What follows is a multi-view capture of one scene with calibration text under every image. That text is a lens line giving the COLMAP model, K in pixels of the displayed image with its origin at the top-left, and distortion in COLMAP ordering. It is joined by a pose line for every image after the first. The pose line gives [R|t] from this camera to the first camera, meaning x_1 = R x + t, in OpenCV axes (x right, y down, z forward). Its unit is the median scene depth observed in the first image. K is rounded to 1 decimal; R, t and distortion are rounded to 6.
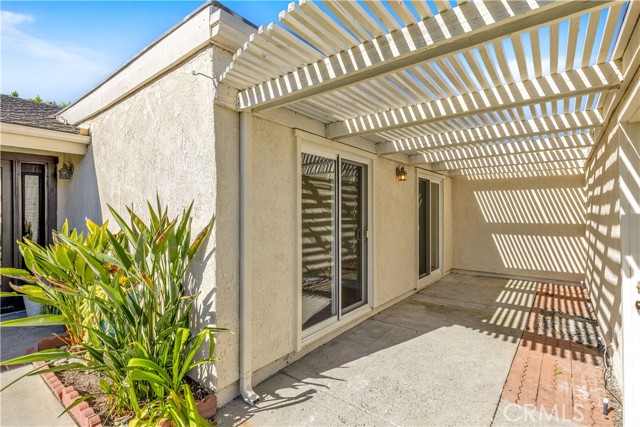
lens RADIAL K [[307.5, 0, 320.0], [0, 307.5, 213.5], [0, 0, 1]] dist [0.002059, 0.000031]
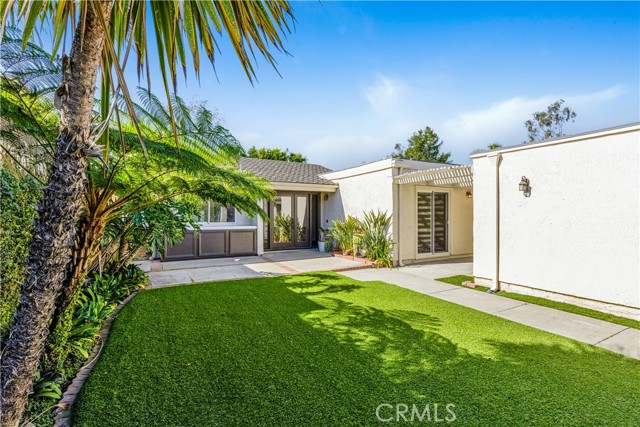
lens RADIAL K [[307.5, 0, 320.0], [0, 307.5, 213.5], [0, 0, 1]] dist [0.002059, 0.000031]
pose [[0.921001, -0.001159, -0.389558, 0.241477], [-0.002558, 0.999956, -0.009024, 0.035865], [0.389552, 0.009307, 0.920958, -2.236715]]
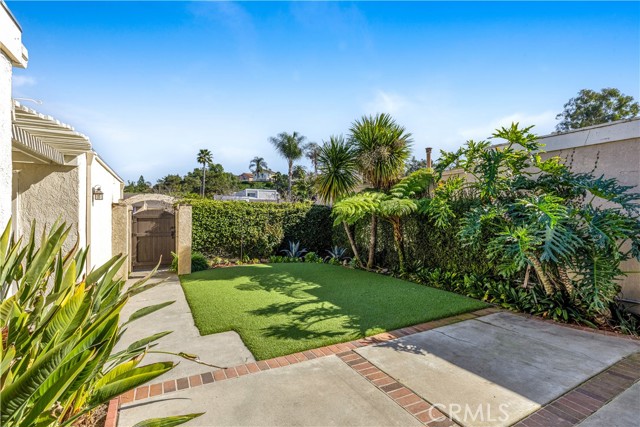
lens RADIAL K [[307.5, 0, 320.0], [0, 307.5, 213.5], [0, 0, 1]] dist [0.002059, 0.000031]
pose [[-0.915499, 0.001462, 0.402318, -1.369306], [0.002698, 0.999993, 0.002504, -0.044094], [-0.402311, 0.003378, -0.915497, 1.247065]]
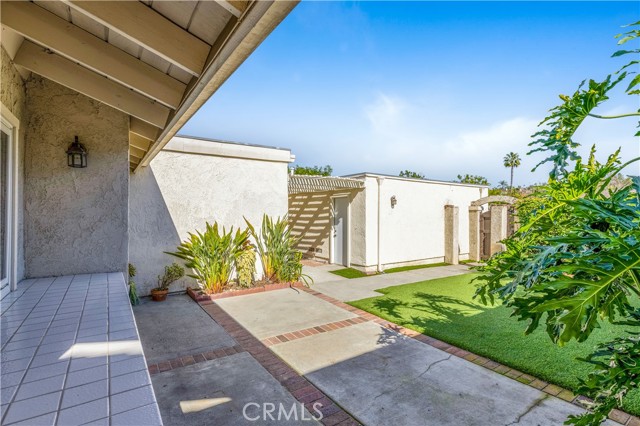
lens RADIAL K [[307.5, 0, 320.0], [0, 307.5, 213.0], [0, 0, 1]] dist [0.002059, 0.000031]
pose [[0.297084, -0.001122, 0.954851, -2.564031], [-0.002128, 0.999996, 0.001837, -0.043057], [-0.954849, -0.002578, 0.297081, -0.161962]]
